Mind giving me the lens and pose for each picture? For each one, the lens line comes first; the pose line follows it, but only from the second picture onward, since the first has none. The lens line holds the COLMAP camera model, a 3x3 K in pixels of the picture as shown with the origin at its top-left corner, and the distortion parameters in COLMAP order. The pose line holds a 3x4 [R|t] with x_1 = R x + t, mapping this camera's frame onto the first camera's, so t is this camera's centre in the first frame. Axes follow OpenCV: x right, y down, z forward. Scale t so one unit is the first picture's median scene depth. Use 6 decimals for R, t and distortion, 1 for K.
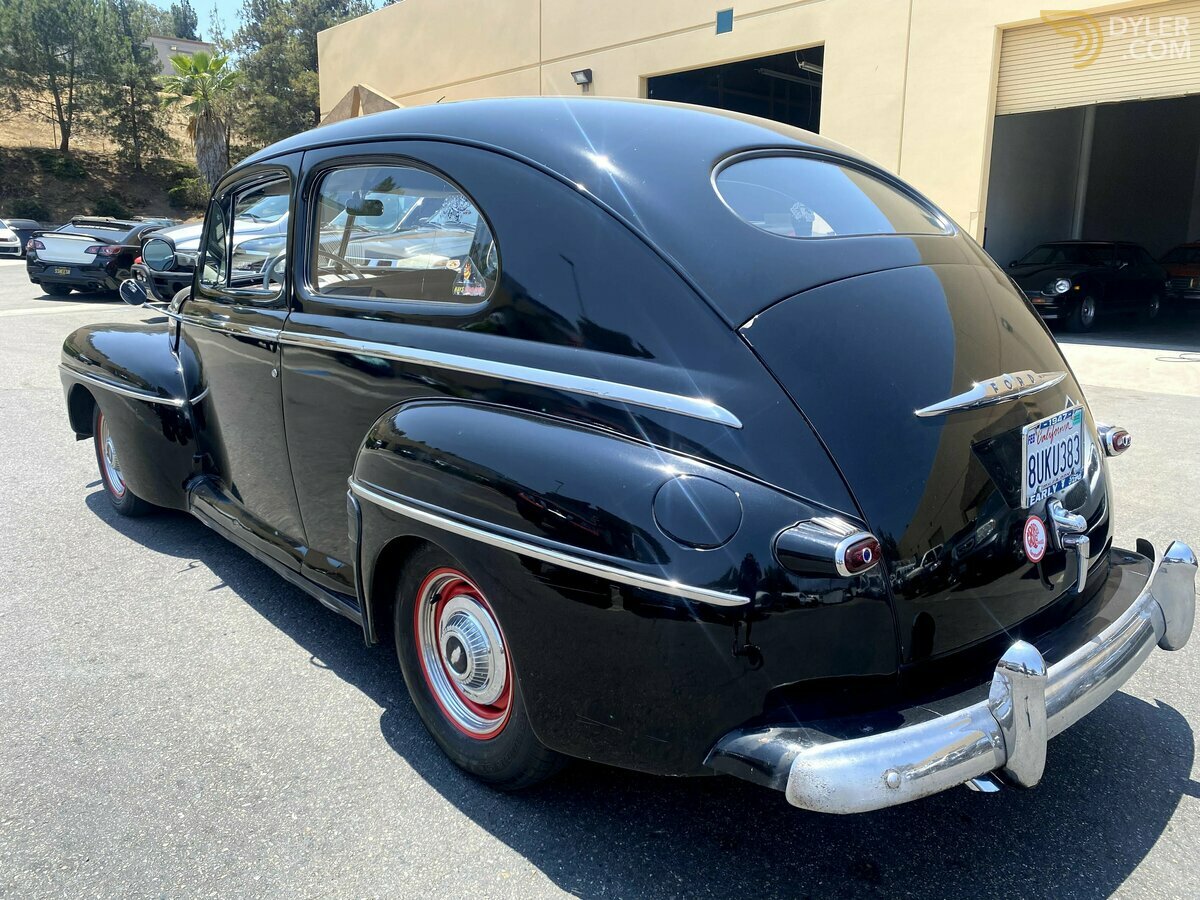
lens RADIAL K [[913.2, 0, 585.8], [0, 913.2, 423.8], [0, 0, 1]] dist [0.019527, -0.019514]
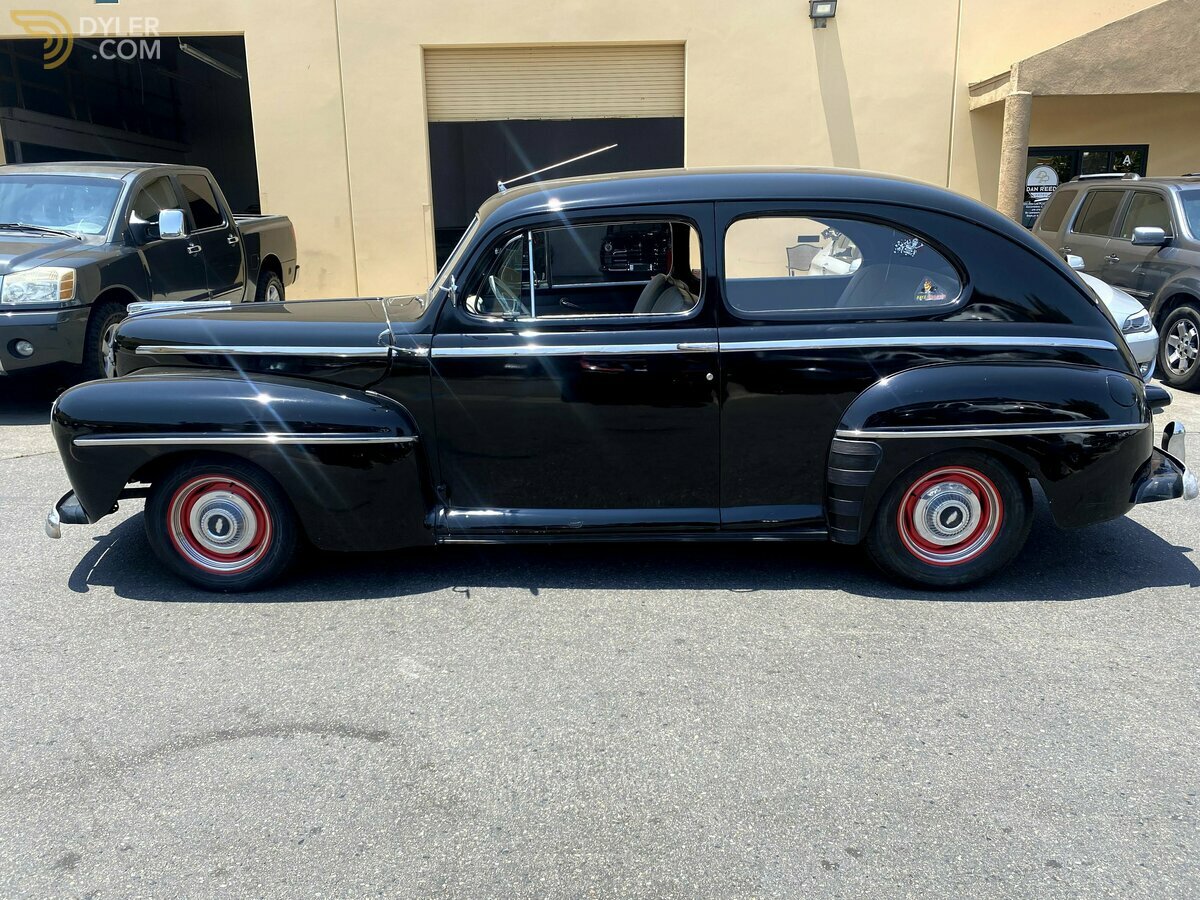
lens RADIAL K [[913.2, 0, 585.8], [0, 913.2, 423.8], [0, 0, 1]] dist [0.019527, -0.019514]
pose [[0.681540, -0.176635, 0.710143, -0.329436], [0.158948, 0.982995, 0.091956, -0.032327], [-0.714310, 0.050204, 0.698026, 0.057470]]
